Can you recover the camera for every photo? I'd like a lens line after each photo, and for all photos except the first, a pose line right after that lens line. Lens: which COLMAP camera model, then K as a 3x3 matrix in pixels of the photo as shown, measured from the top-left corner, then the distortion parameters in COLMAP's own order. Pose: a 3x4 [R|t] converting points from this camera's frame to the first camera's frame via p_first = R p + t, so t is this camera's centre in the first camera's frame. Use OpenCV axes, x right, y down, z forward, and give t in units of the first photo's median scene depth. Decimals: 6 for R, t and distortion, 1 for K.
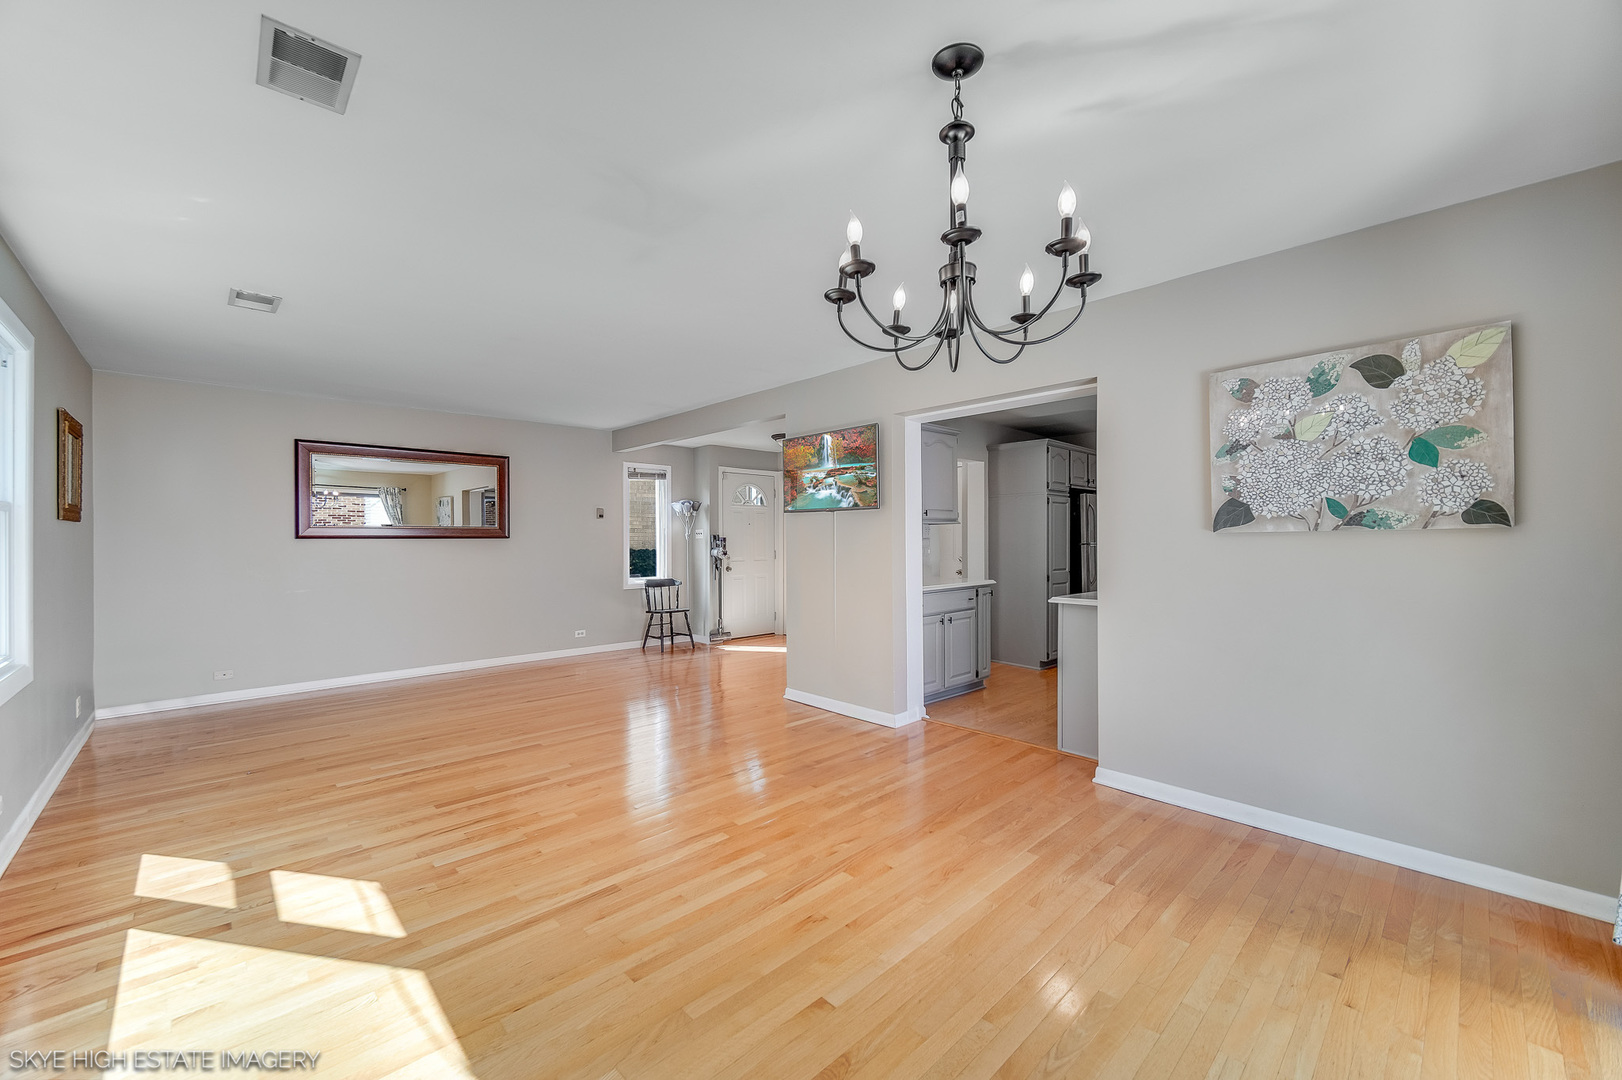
lens RADIAL K [[638.1, 0, 811.9], [0, 638.1, 541.0], [0, 0, 1]] dist [0.002329, 0.000206]
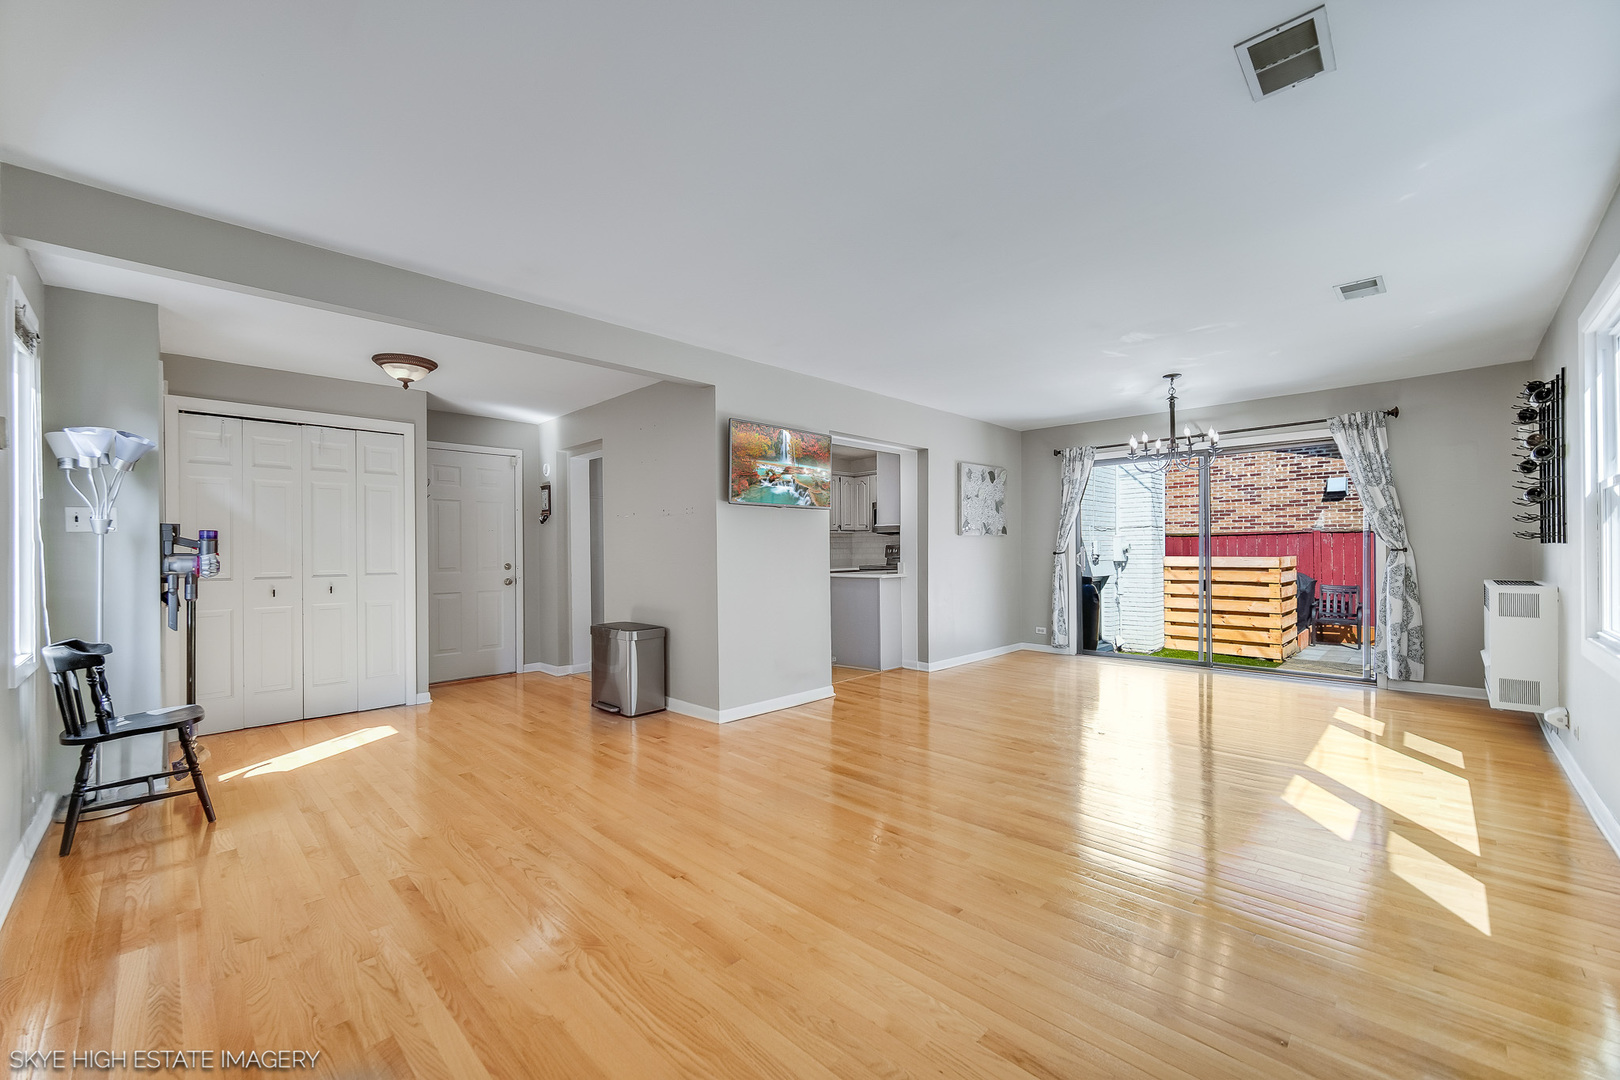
lens RADIAL K [[637.3, 0, 810.7], [0, 637.3, 541.8], [0, 0, 1]] dist [0.002329, 0.000206]
pose [[-0.027193, 0.007947, 0.999599, -0.978437], [0.007120, 0.999945, -0.007756, 0.014859], [-0.999605, 0.006906, -0.027248, 0.998107]]
